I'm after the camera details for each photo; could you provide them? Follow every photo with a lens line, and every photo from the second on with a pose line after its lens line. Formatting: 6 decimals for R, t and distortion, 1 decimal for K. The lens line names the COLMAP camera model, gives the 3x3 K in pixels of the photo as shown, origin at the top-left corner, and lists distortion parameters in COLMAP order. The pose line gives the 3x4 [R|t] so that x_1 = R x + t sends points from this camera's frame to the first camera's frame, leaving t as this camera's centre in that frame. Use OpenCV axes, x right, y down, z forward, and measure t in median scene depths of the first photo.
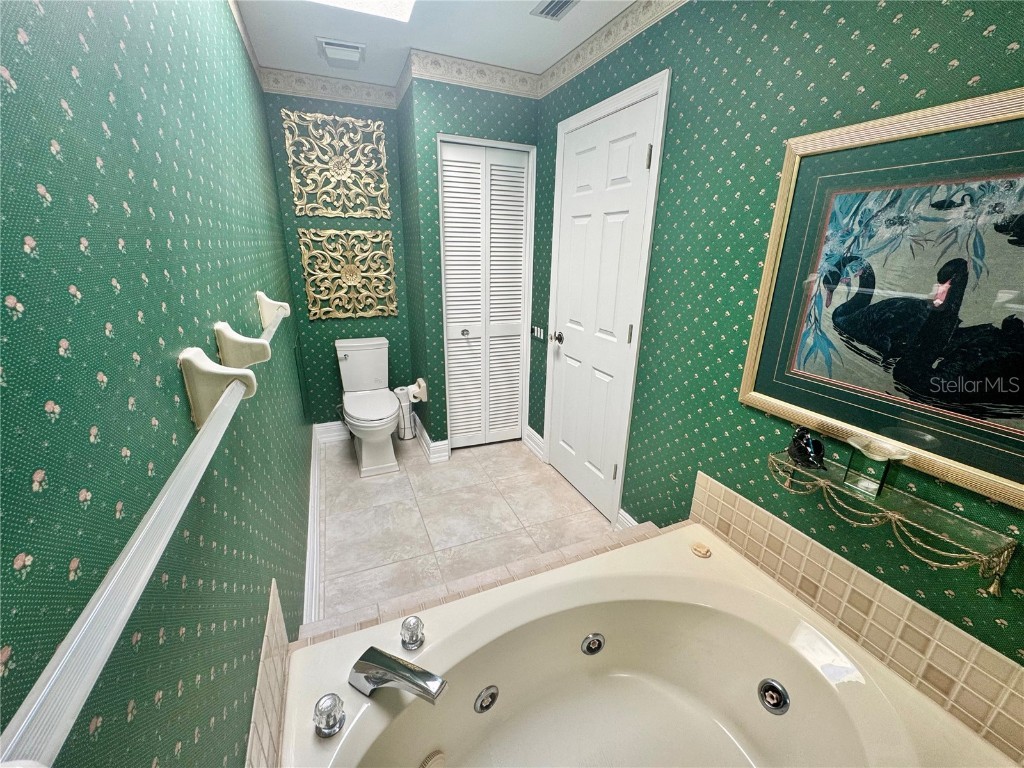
lens RADIAL K [[409.8, 0, 509.1], [0, 409.8, 384.1], [0, 0, 1]] dist [-0.006700, -0.000044]
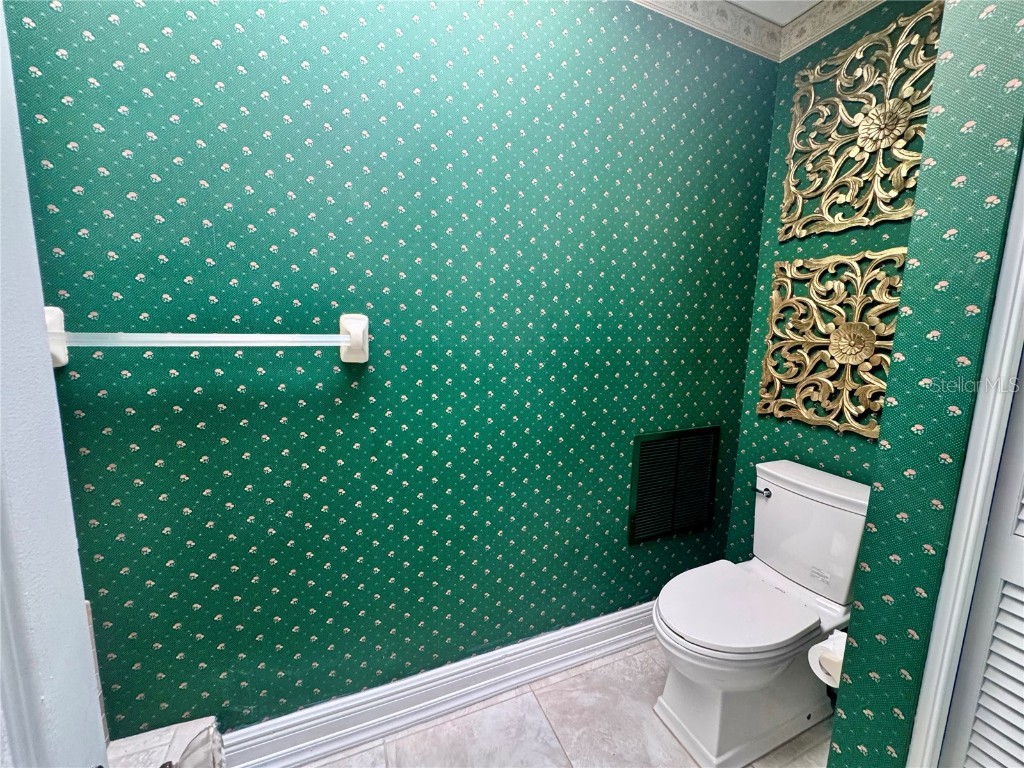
lens RADIAL K [[409.8, 0, 512.0], [0, 409.8, 383.3], [0, 0, 1]] dist [-0.006700, -0.000044]
pose [[0.000742, 0.129375, -0.991595, 0.092522], [-0.336801, 0.933695, 0.121569, -0.152731], [0.941575, 0.333880, 0.044267, 0.642924]]
